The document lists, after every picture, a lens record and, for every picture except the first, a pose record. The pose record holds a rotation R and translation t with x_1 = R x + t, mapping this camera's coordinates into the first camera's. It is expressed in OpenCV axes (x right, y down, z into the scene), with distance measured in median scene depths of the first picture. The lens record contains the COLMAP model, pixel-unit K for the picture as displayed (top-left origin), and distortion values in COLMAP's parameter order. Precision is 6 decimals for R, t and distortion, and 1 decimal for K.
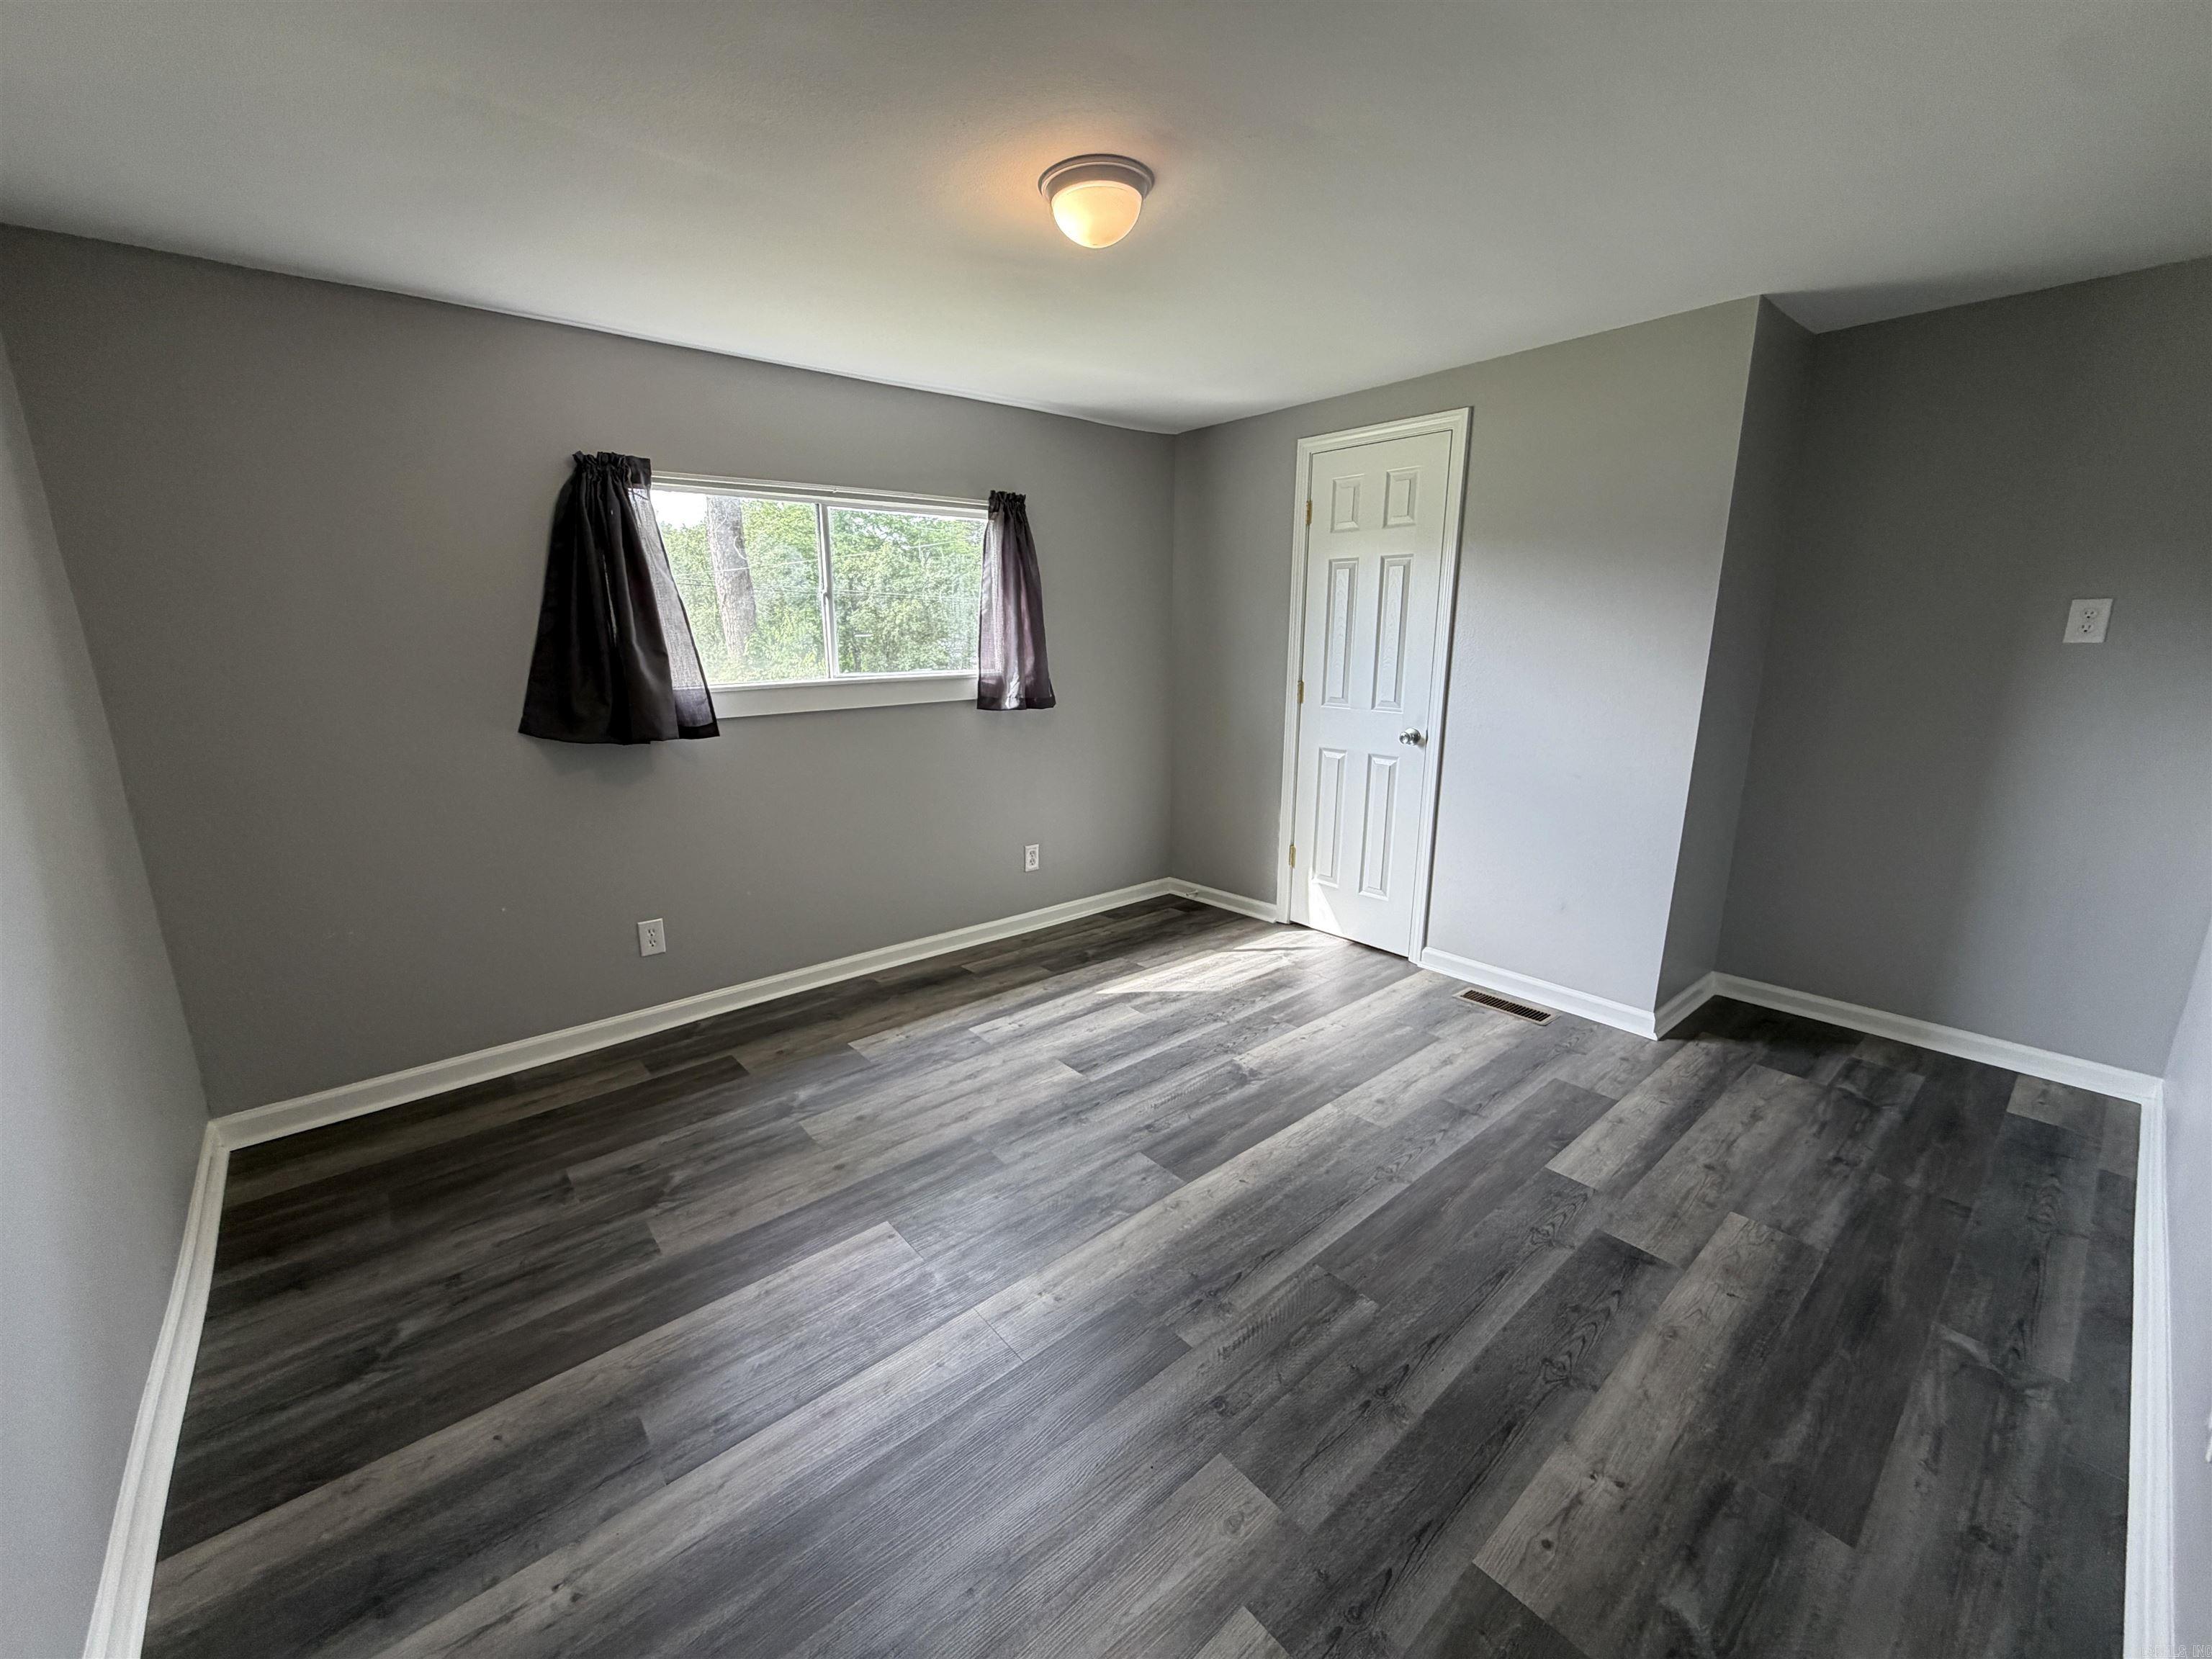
lens RADIAL K [[882.1, 0, 1094.5], [0, 882.1, 827.0], [0, 0, 1]] dist [0.000243, 0.000187]
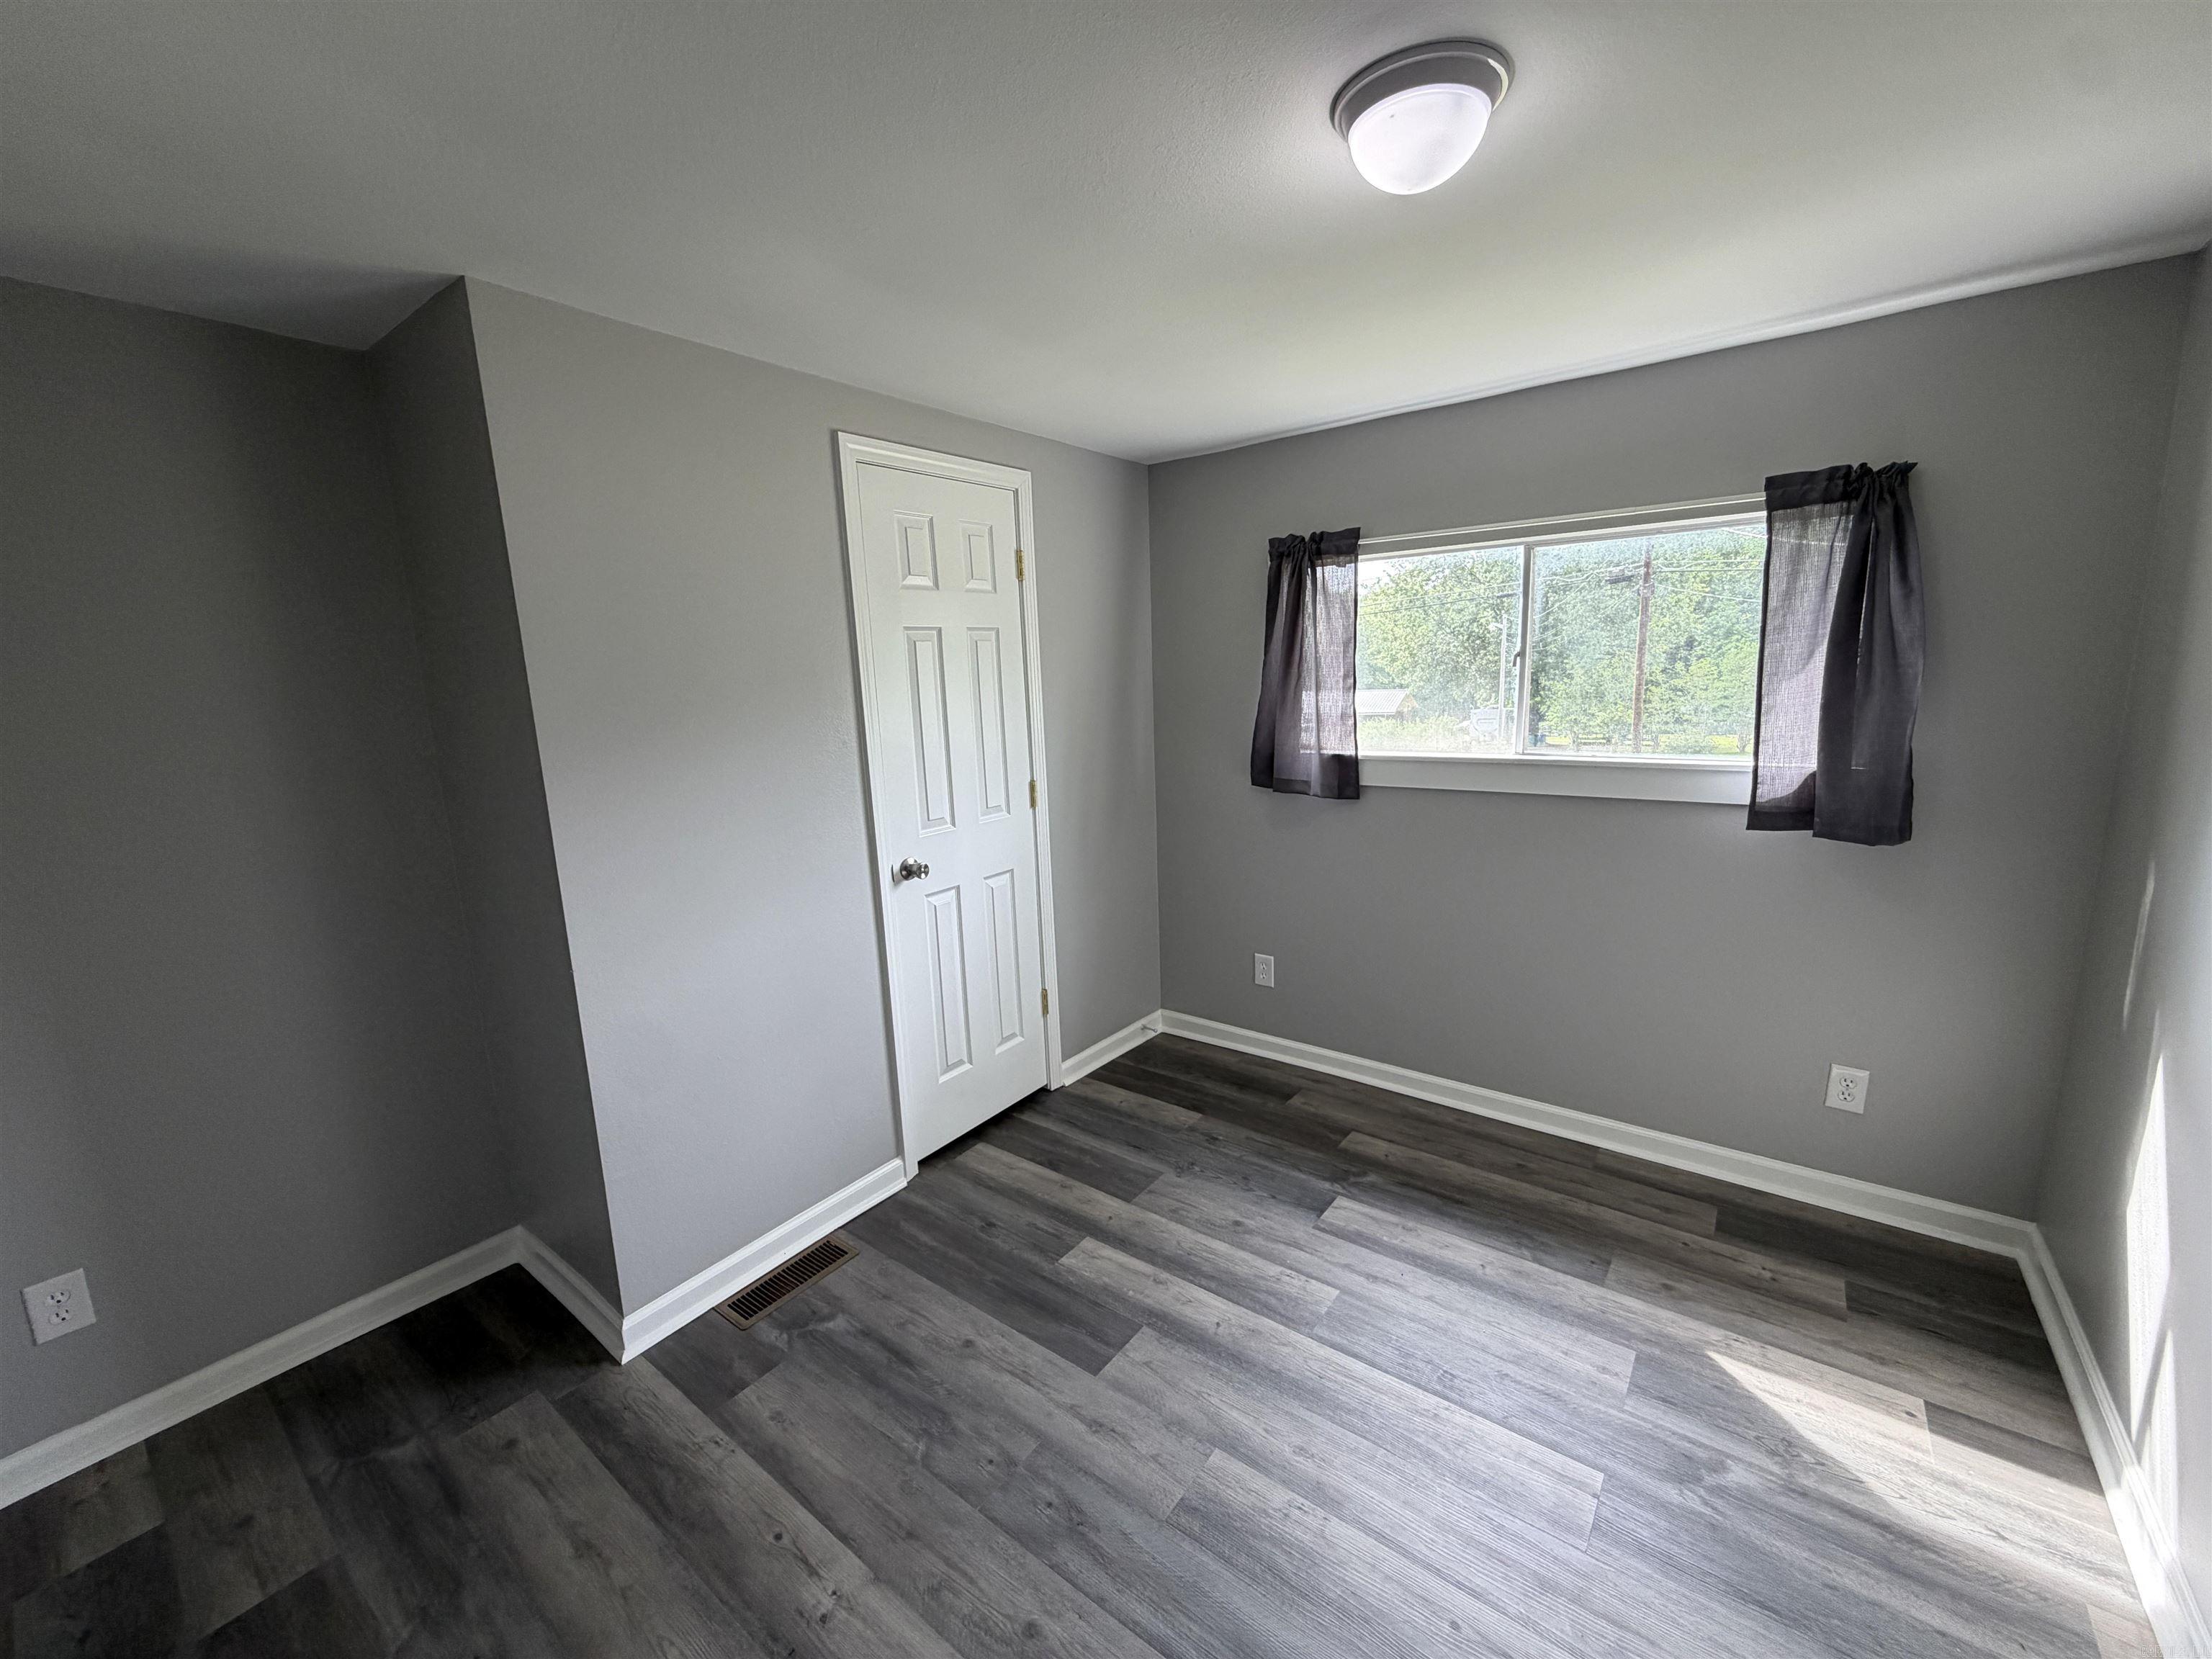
lens RADIAL K [[906.5, 0, 1077.5], [0, 906.5, 846.7], [0, 0, 1]] dist [0.000359, 0.000042]
pose [[0.204568, 0.181835, -0.961815, 0.452990], [-0.210515, 0.967775, 0.138187, -0.116514], [0.955947, 0.174208, 0.236255, 0.435092]]
